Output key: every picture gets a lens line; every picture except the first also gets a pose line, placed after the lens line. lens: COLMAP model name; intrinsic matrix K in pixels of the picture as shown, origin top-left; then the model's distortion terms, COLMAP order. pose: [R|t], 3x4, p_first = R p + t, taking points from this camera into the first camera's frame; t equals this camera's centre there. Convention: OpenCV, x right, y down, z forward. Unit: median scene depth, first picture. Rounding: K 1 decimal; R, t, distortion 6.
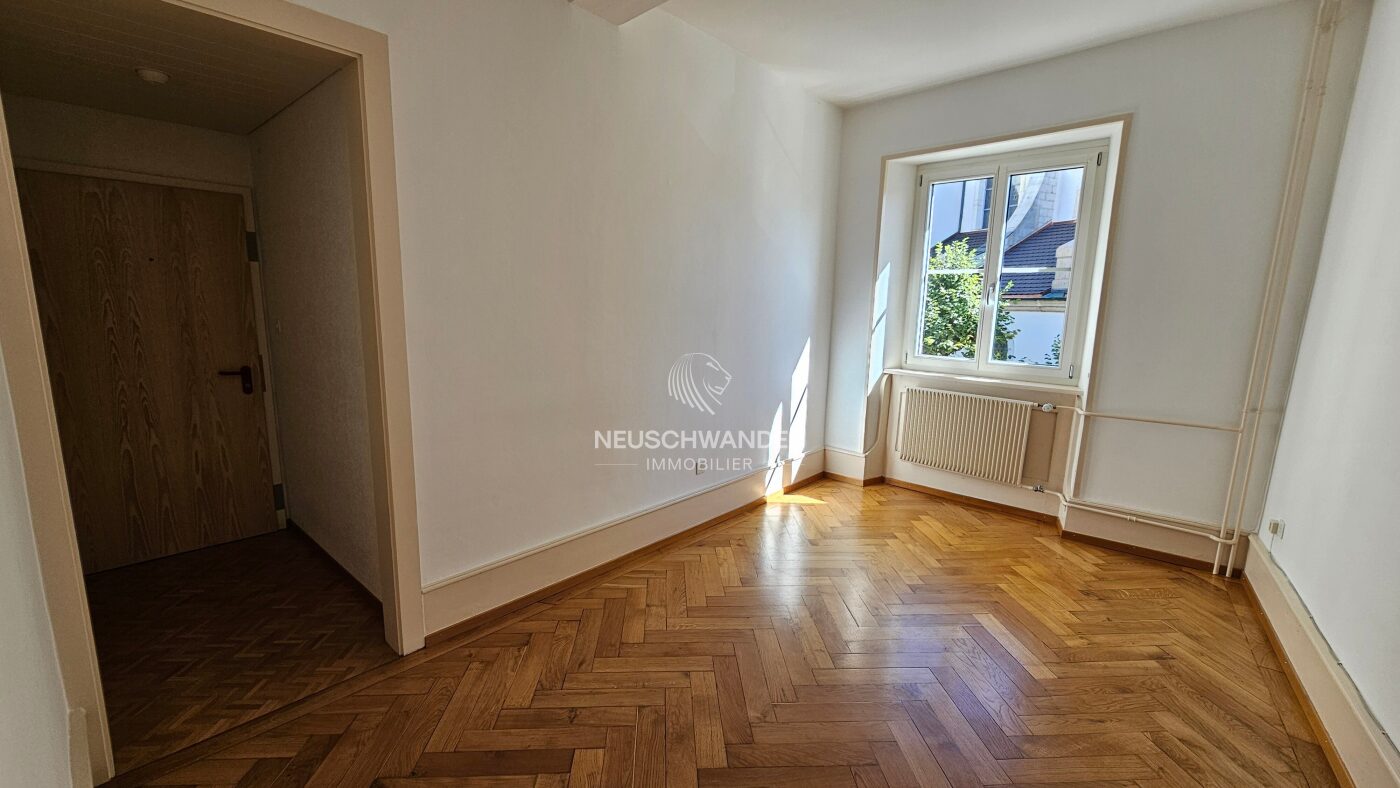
lens RADIAL K [[572.2, 0, 696.1], [0, 572.2, 397.5], [0, 0, 1]] dist [-0.000532, -0.000091]
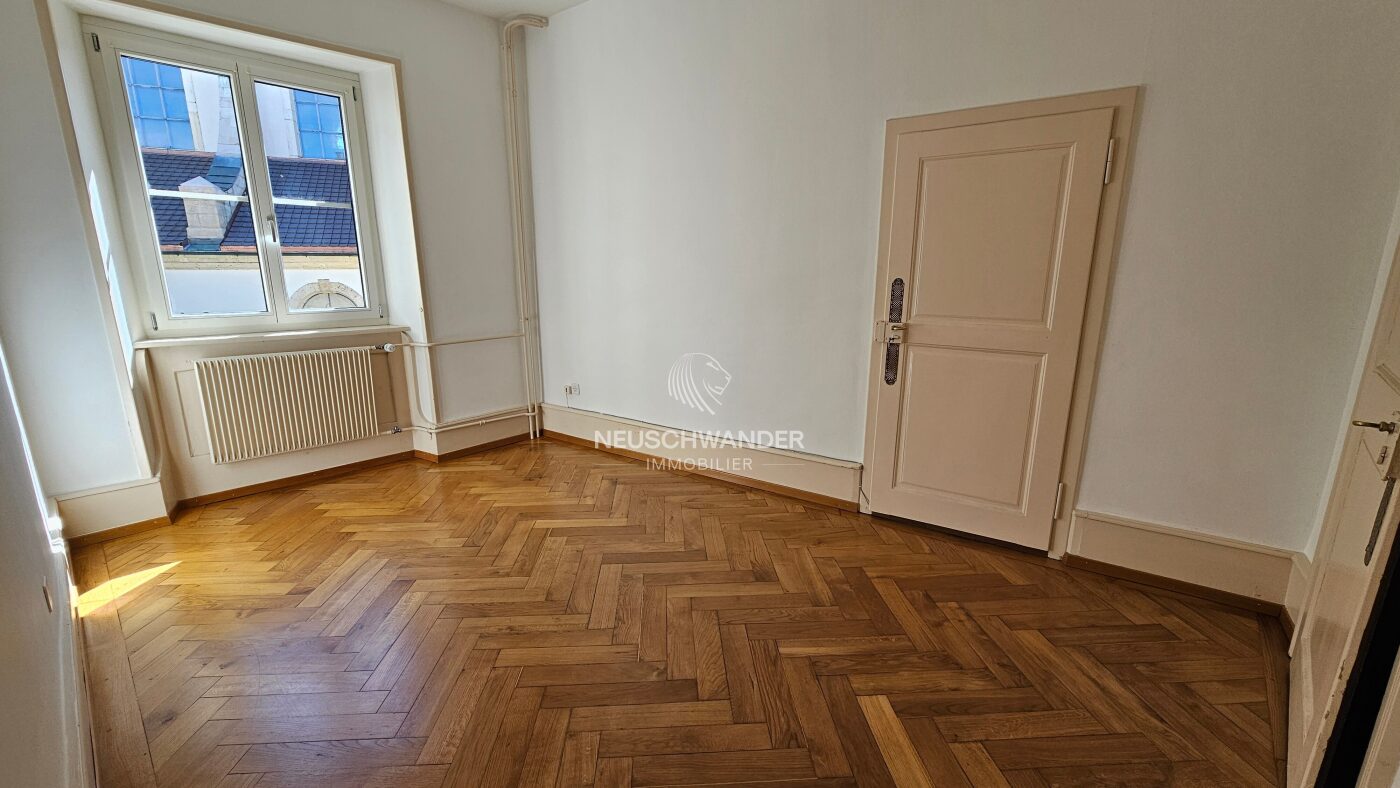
lens RADIAL K [[572.2, 0, 696.1], [0, 572.2, 397.5], [0, 0, 1]] dist [-0.000532, -0.000091]
pose [[0.005355, -0.237751, 0.971311, -0.371531], [0.167502, 0.957815, 0.233524, -0.042621], [-0.985857, 0.161446, 0.044953, 0.445185]]
